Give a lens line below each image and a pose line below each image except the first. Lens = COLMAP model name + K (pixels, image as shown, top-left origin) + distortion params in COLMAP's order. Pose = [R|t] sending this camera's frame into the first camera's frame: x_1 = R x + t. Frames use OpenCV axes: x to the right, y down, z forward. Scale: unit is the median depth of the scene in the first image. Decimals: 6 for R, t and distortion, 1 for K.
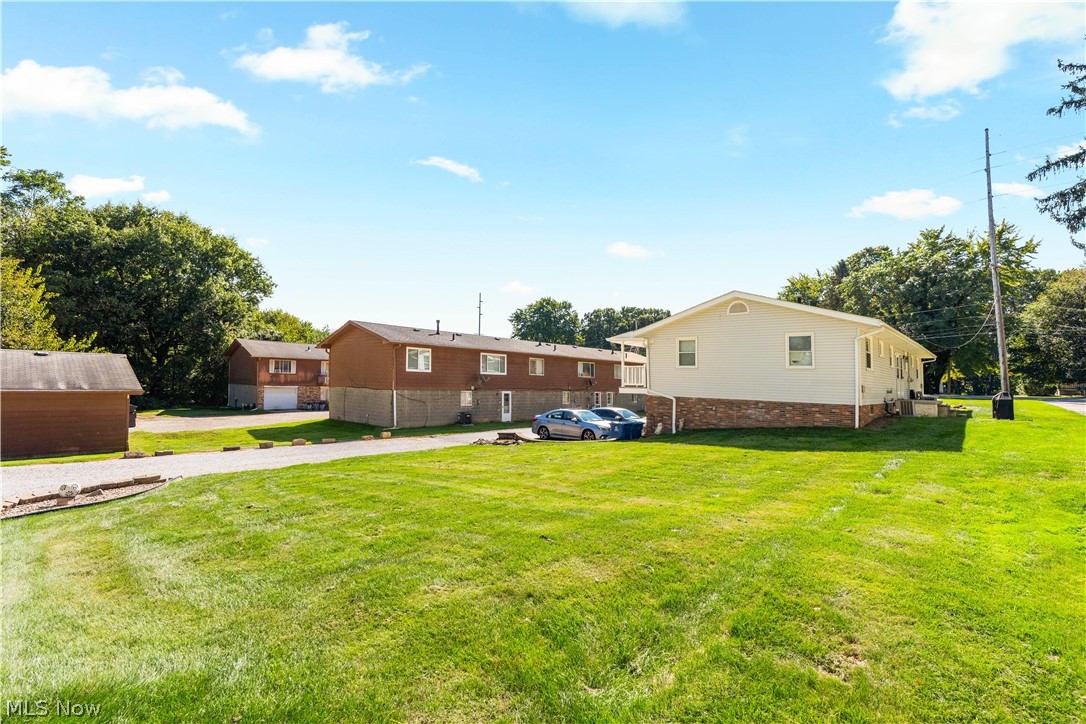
lens RADIAL K [[498.7, 0, 552.7], [0, 498.7, 343.2], [0, 0, 1]] dist [-0.000327, -0.000210]
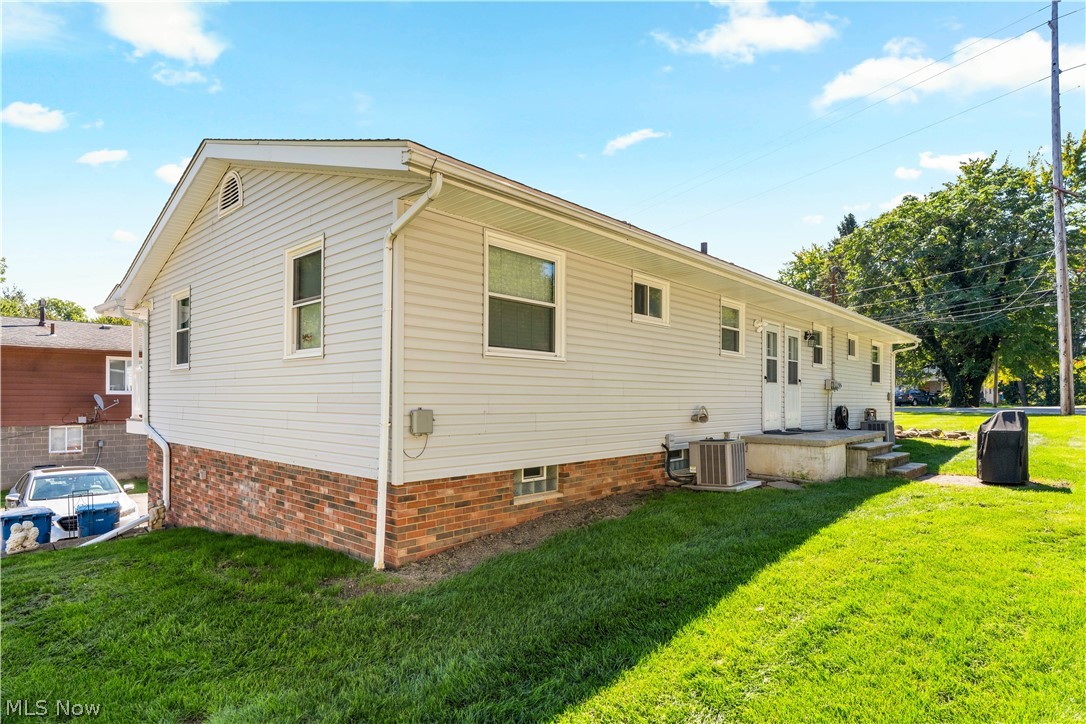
lens RADIAL K [[594.4, 0, 549.2], [0, 594.4, 400.2], [0, 0, 1]] dist [-0.003146, -0.000382]
pose [[0.999661, -0.024434, -0.009038, 0.221146], [0.025070, 0.996590, 0.078616, 0.018004], [0.007086, -0.078816, 0.996864, 0.215263]]
